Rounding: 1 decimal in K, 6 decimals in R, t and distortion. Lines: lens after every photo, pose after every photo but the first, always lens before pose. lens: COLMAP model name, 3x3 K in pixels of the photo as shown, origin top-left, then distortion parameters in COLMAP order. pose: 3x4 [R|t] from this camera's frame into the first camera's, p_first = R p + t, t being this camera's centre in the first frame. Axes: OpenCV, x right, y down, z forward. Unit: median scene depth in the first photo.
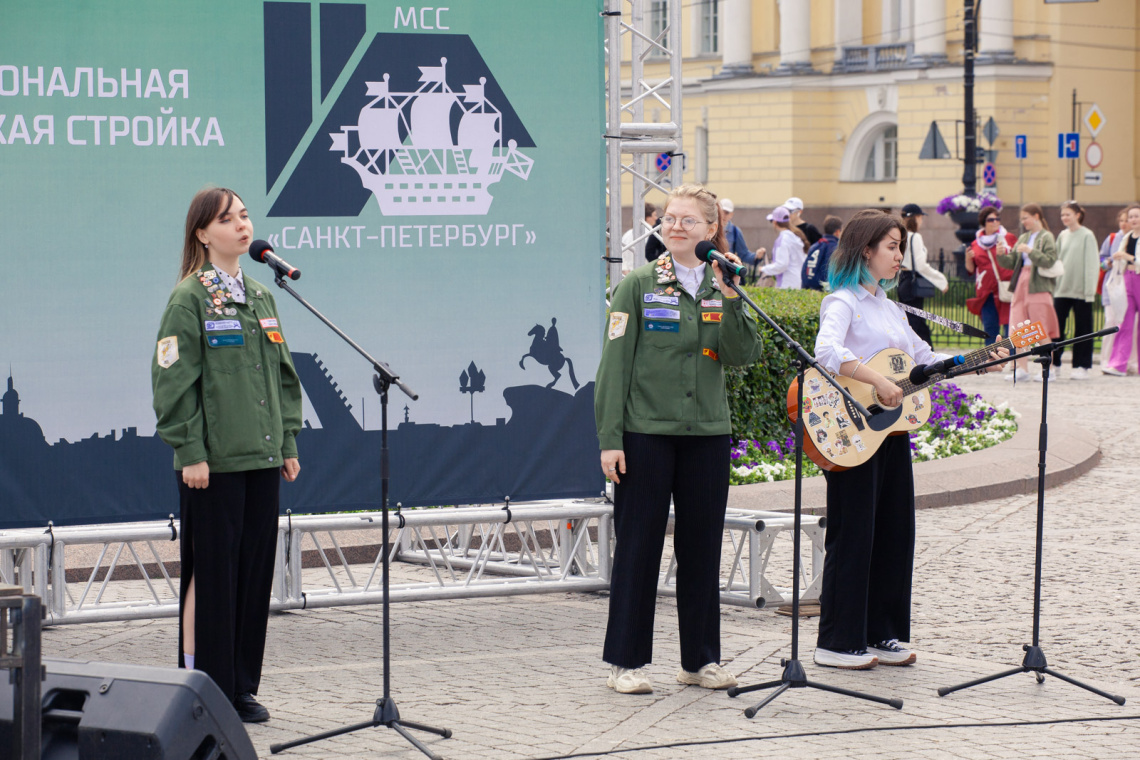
lens RADIAL K [[4269.3, 0, 567.4], [0, 4269.3, 374.2], [0, 0, 1]] dist [0.853124, 0.000000]
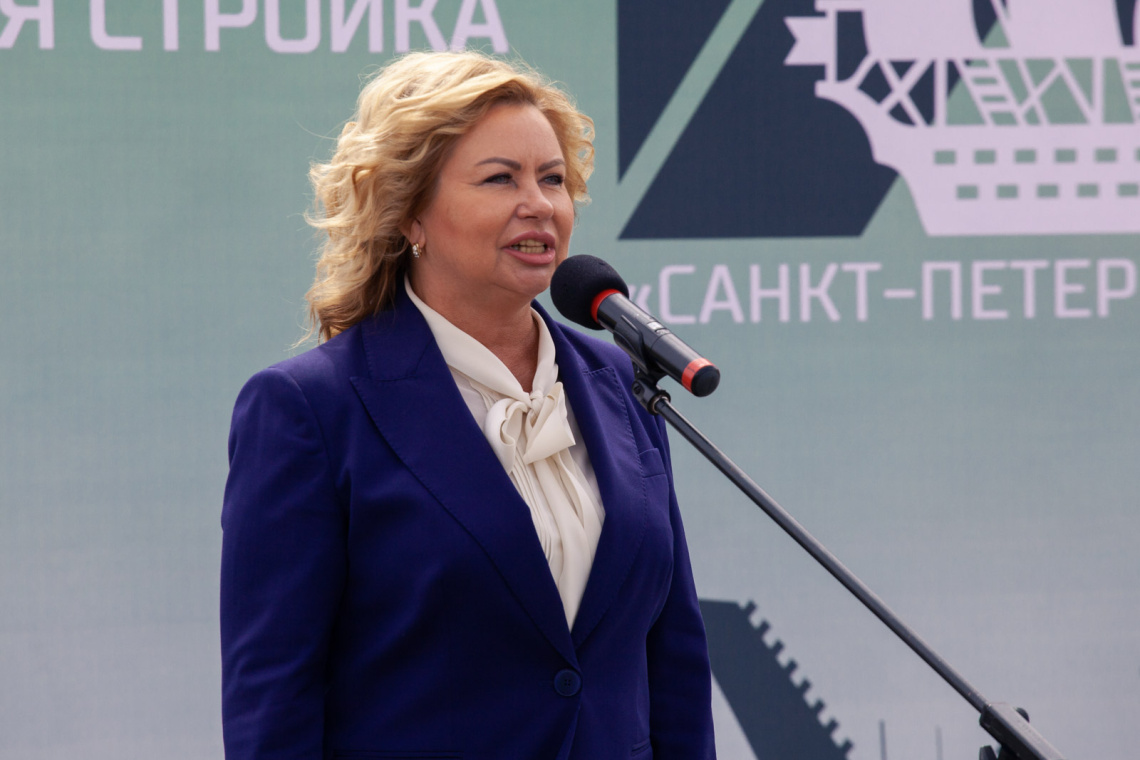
lens RADIAL K [[7039.9, 0, 535.6], [0, 7039.9, 302.2], [0, 0, 1]] dist [2.353769, 0.000000]
pose [[0.995180, 0.002467, -0.098029, -0.016290], [-0.004984, 0.999664, -0.025446, -0.015167], [0.097934, 0.025812, 0.994858, 0.377063]]
